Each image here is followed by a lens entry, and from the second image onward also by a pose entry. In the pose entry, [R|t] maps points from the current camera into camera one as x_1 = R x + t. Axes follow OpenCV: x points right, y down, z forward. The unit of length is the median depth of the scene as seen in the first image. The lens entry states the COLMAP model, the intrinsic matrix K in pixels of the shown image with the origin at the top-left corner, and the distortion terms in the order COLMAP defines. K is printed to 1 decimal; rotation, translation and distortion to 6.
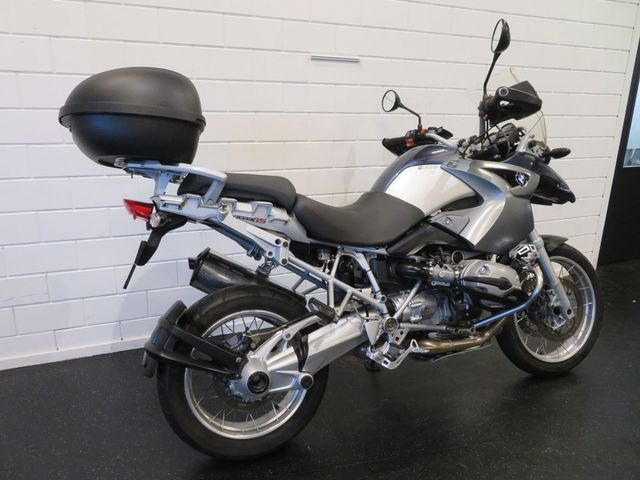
lens RADIAL K [[452.7, 0, 320.0], [0, 452.7, 240.0], [0, 0, 1]] dist [-0.014420, 0.001843]
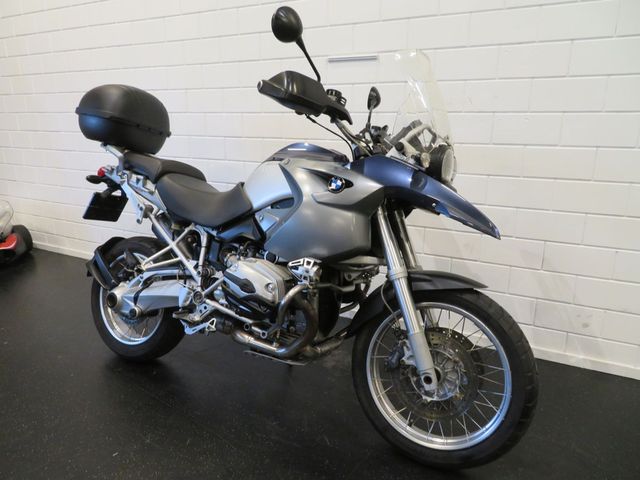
lens RADIAL K [[455.5, 0, 320.0], [0, 455.5, 240.0], [0, 0, 1]] dist [-0.007785, 0.005380]
pose [[0.641570, 0.191196, -0.742854, 1.174882], [-0.202517, 0.976296, 0.076374, -0.100905], [0.739848, 0.101441, 0.665083, 0.454601]]
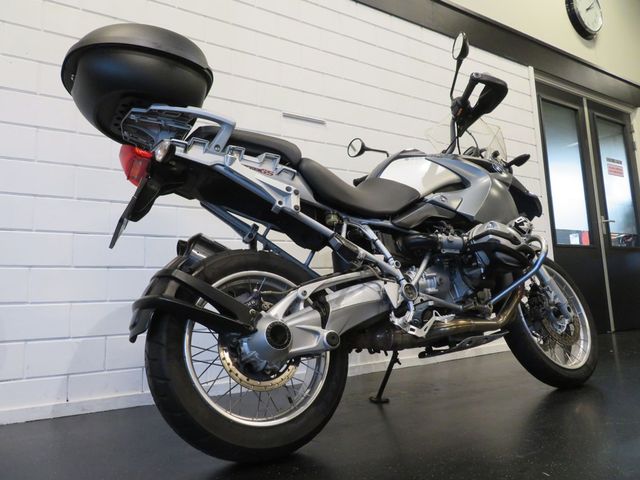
lens RADIAL K [[452.7, 0, 320.0], [0, 452.7, 240.0], [0, 0, 1]] dist [-0.014420, 0.001843]
pose [[0.986032, -0.035445, 0.162742, -0.168312], [0.095900, 0.919698, -0.380735, 0.424998], [-0.136178, 0.391024, 0.910250, 0.153244]]
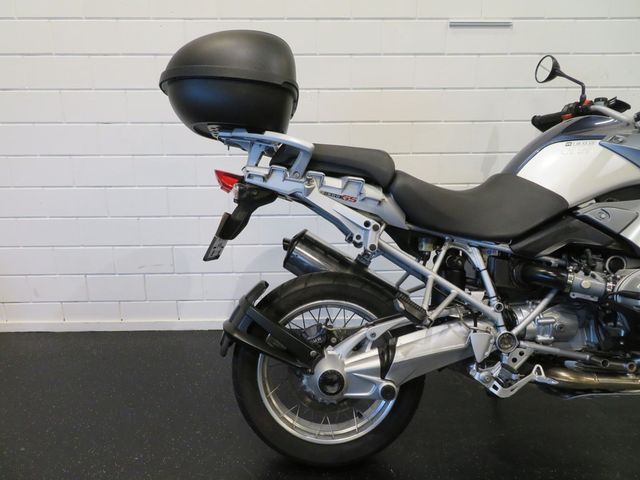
lens RADIAL K [[455.5, 0, 320.0], [0, 455.5, 240.0], [0, 0, 1]] dist [-0.007785, 0.005380]
pose [[0.935217, 0.075270, -0.345983, 0.113342], [-0.077139, 0.996985, 0.008386, 0.030693], [0.345571, 0.018846, 0.938203, 0.142557]]
